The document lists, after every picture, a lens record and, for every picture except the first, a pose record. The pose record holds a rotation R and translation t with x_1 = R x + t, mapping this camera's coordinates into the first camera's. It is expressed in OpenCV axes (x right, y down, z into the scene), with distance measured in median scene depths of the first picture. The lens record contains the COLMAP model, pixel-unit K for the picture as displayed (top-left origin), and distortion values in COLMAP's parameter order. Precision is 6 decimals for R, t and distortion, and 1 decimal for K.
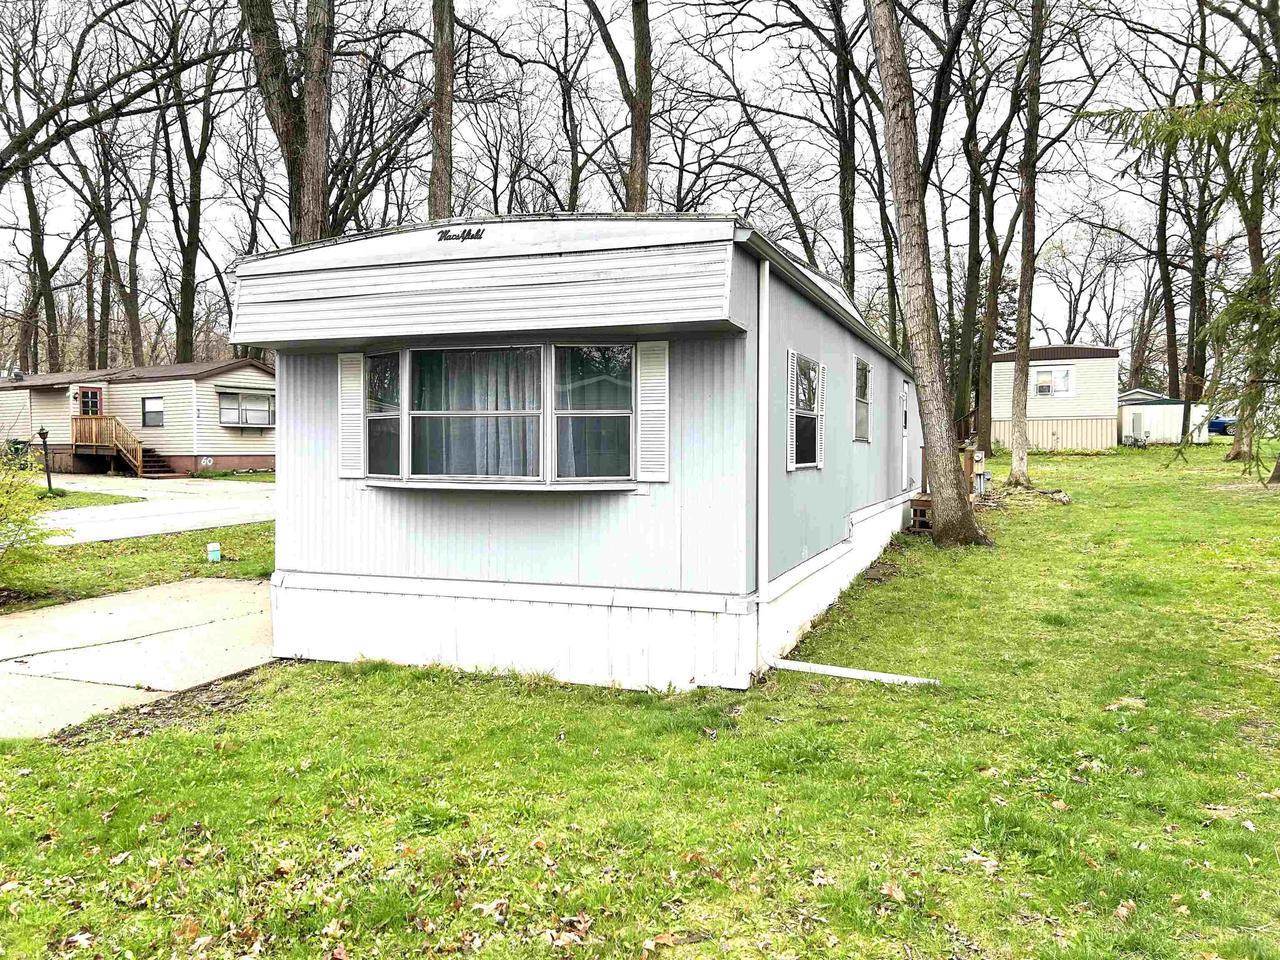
lens RADIAL K [[963.1, 0, 641.1], [0, 963.1, 480.8], [0, 0, 1]] dist [0.054938, -0.027864]
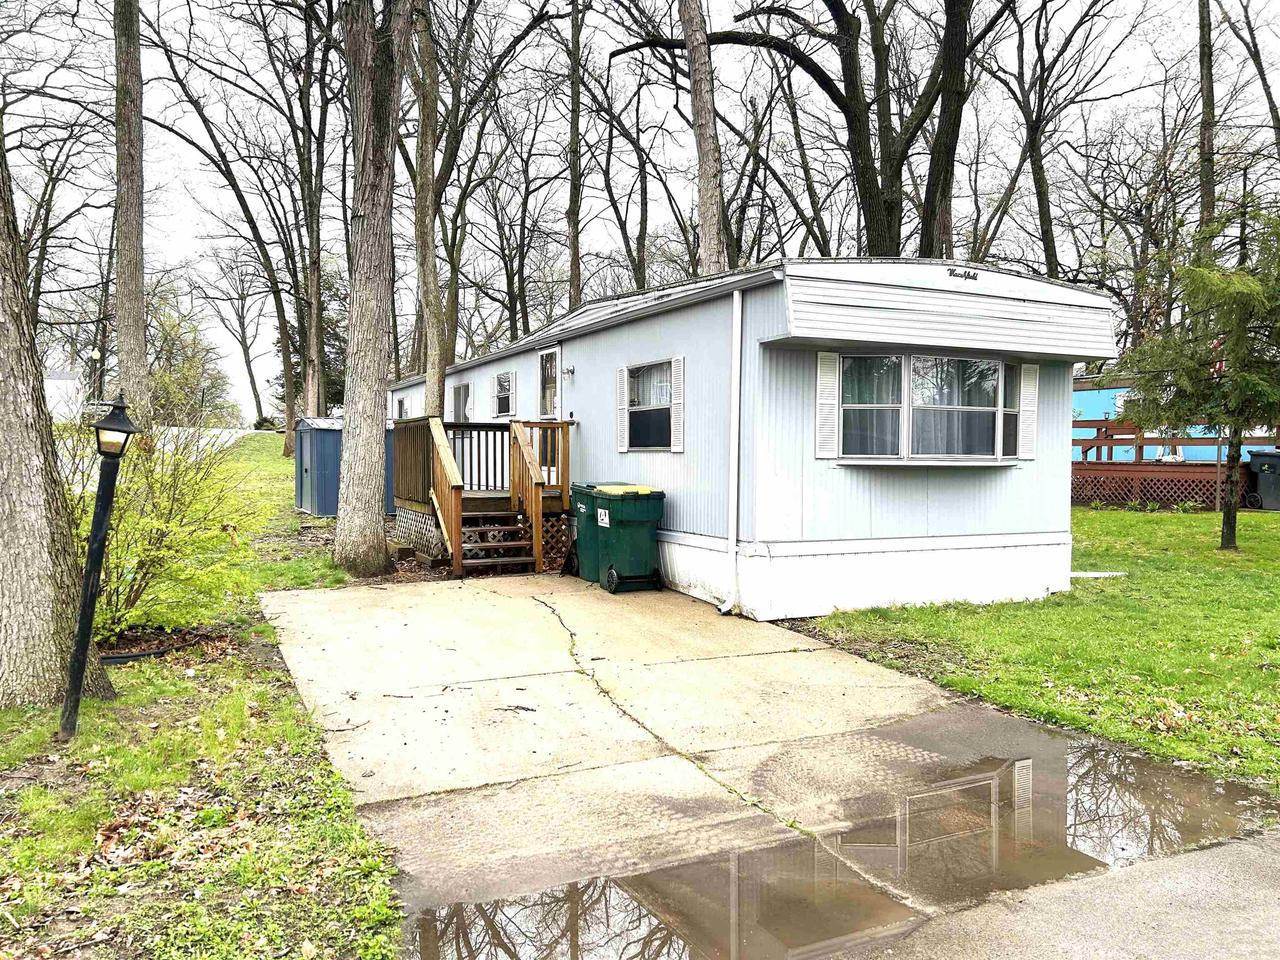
lens RADIAL K [[963.1, 0, 640.0], [0, 963.1, 478.3], [0, 0, 1]] dist [0.054938, -0.027864]
pose [[0.698596, -0.021423, 0.715196, -1.352186], [0.007916, 0.999722, 0.022214, -0.006822], [-0.715473, -0.009858, 0.698571, 0.356340]]
